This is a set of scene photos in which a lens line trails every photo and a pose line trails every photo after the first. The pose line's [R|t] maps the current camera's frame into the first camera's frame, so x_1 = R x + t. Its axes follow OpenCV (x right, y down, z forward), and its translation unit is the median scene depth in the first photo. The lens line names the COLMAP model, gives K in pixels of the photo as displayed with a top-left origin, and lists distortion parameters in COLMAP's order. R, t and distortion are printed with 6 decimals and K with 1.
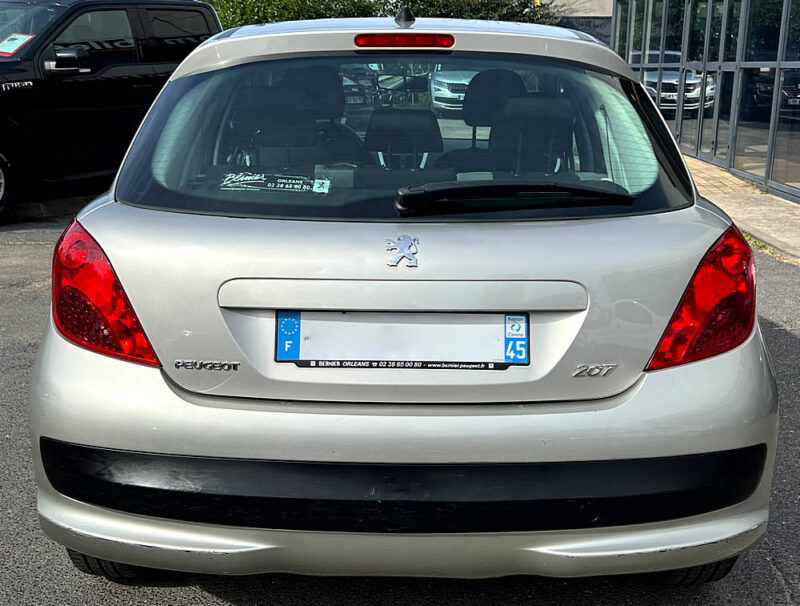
lens RADIAL K [[911.2, 0, 399.7], [0, 911.2, 299.8], [0, 0, 1]] dist [0.090473, 0.000000]
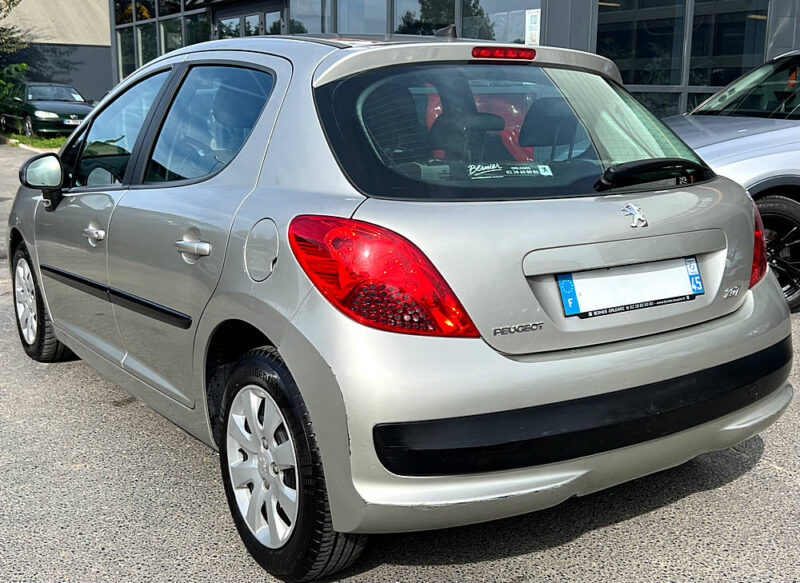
lens RADIAL K [[947.0, 0, 400.0], [0, 947.0, 294.2], [0, 0, 1]] dist [0.013070, 0.000000]
pose [[0.813407, -0.120343, 0.569110, -1.001946], [0.145305, 0.989386, 0.001536, 0.005463], [-0.563254, 0.081445, 0.822260, 0.111558]]
